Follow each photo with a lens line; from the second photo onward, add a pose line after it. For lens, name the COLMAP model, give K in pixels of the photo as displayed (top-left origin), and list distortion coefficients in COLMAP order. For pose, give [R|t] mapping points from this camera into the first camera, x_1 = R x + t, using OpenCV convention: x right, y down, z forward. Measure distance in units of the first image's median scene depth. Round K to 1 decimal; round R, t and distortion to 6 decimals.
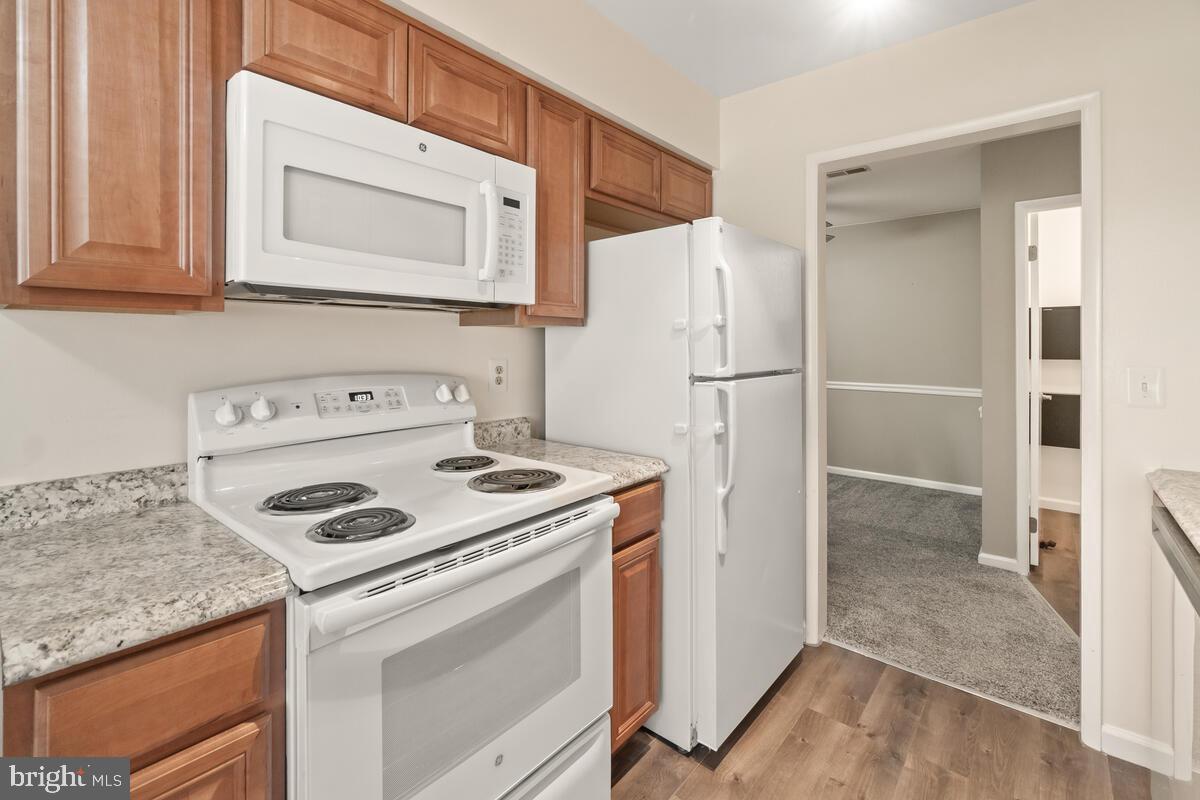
lens RADIAL K [[538.4, 0, 594.1], [0, 538.4, 346.2], [0, 0, 1]] dist [-0.001840, -0.000183]
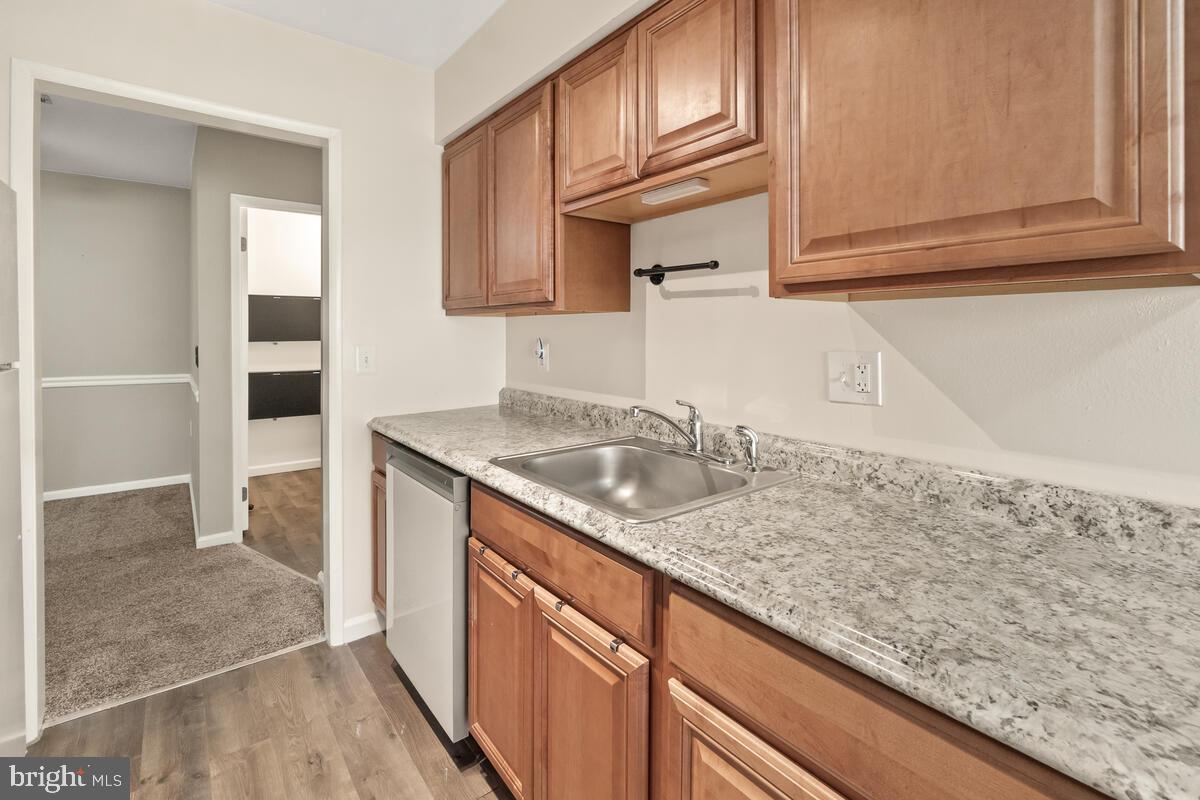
lens RADIAL K [[539.7, 0, 594.8], [0, 539.7, 339.6], [0, 0, 1]] dist [0.000487, 0.000671]
pose [[0.201245, -0.019388, 0.979349, -0.194068], [0.001852, 0.999810, 0.019413, -0.001402], [-0.979539, -0.002093, 0.201242, 0.149494]]
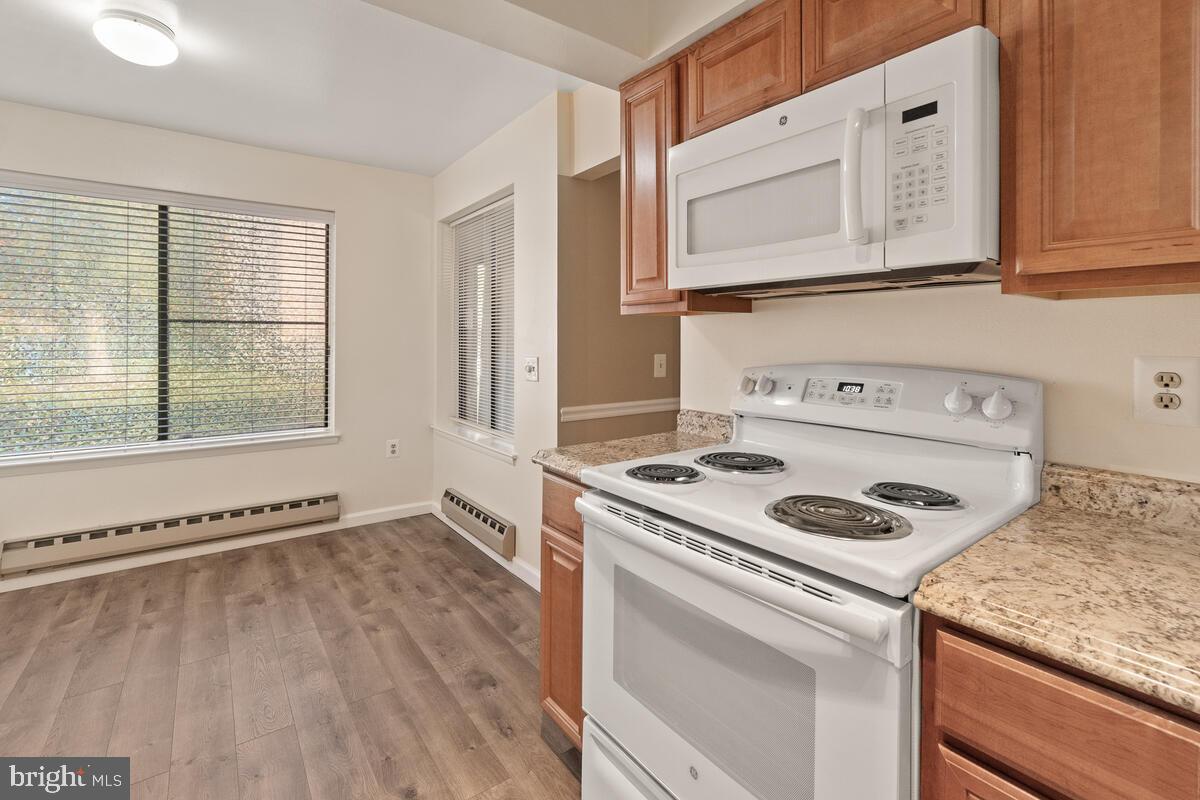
lens RADIAL K [[539.7, 0, 594.8], [0, 539.7, 339.6], [0, 0, 1]] dist [0.000487, 0.000671]
pose [[-0.230227, -0.001376, -0.973136, 0.527308], [-0.003916, 0.999992, -0.000487, 0.010549], [0.973129, 0.003699, -0.230230, 0.704552]]
